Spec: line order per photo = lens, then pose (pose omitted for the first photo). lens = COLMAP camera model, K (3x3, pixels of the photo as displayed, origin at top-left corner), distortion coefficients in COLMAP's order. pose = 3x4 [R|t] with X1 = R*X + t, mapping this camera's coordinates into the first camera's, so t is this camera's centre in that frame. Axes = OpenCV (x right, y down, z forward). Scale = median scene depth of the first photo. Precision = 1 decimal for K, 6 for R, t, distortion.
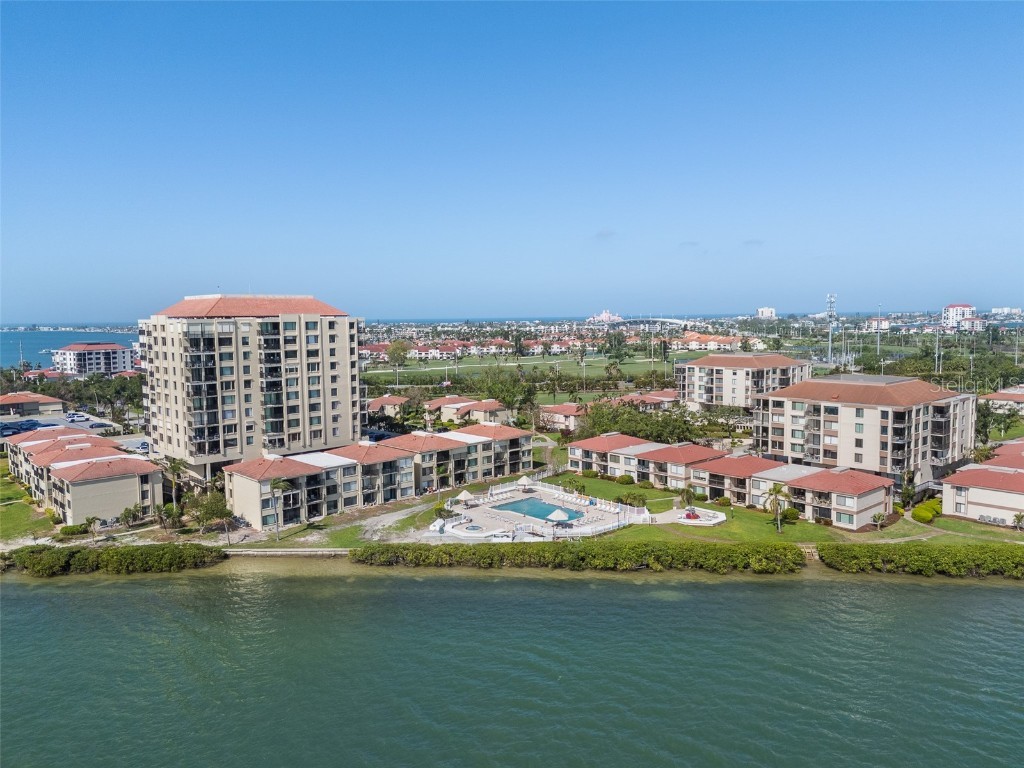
lens RADIAL K [[763.3, 0, 512.0], [0, 763.3, 384.0], [0, 0, 1]] dist [0.080918, -0.083881]
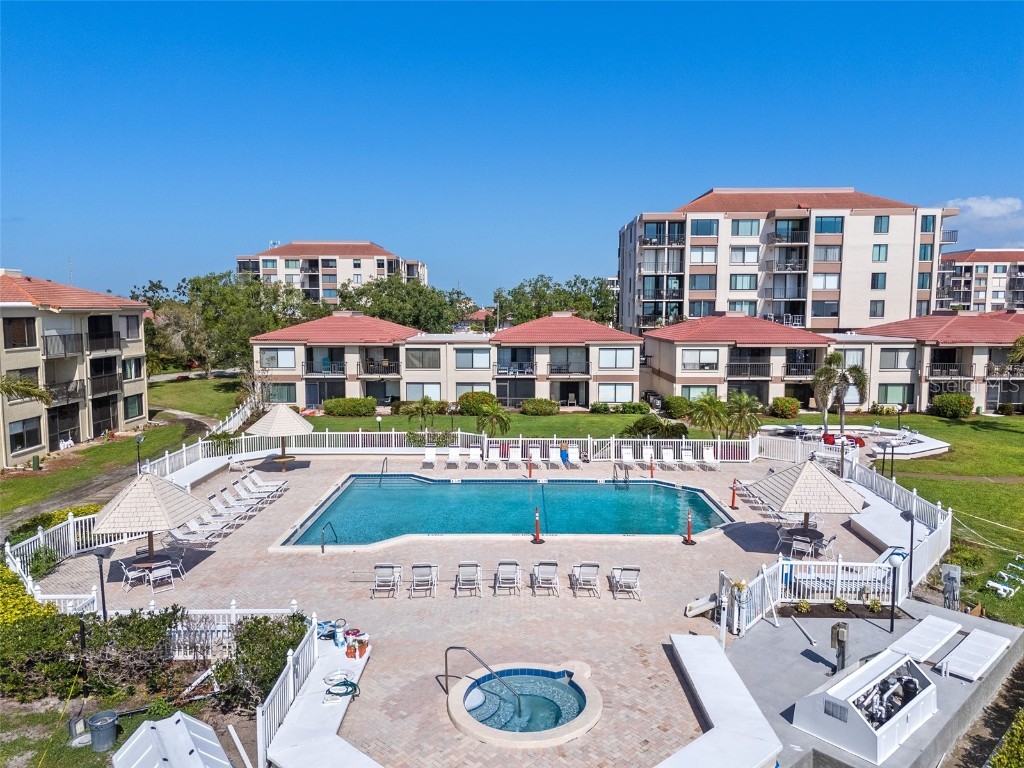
lens RADIAL K [[716.8, 0, 458.8], [0, 716.8, 382.4], [0, 0, 1]] dist [0.065682, -0.000819]
pose [[0.667178, -0.045253, 0.743522, -0.127581], [0.058832, 0.998236, 0.007964, 0.115863], [-0.742571, 0.038429, 0.668664, 0.803107]]
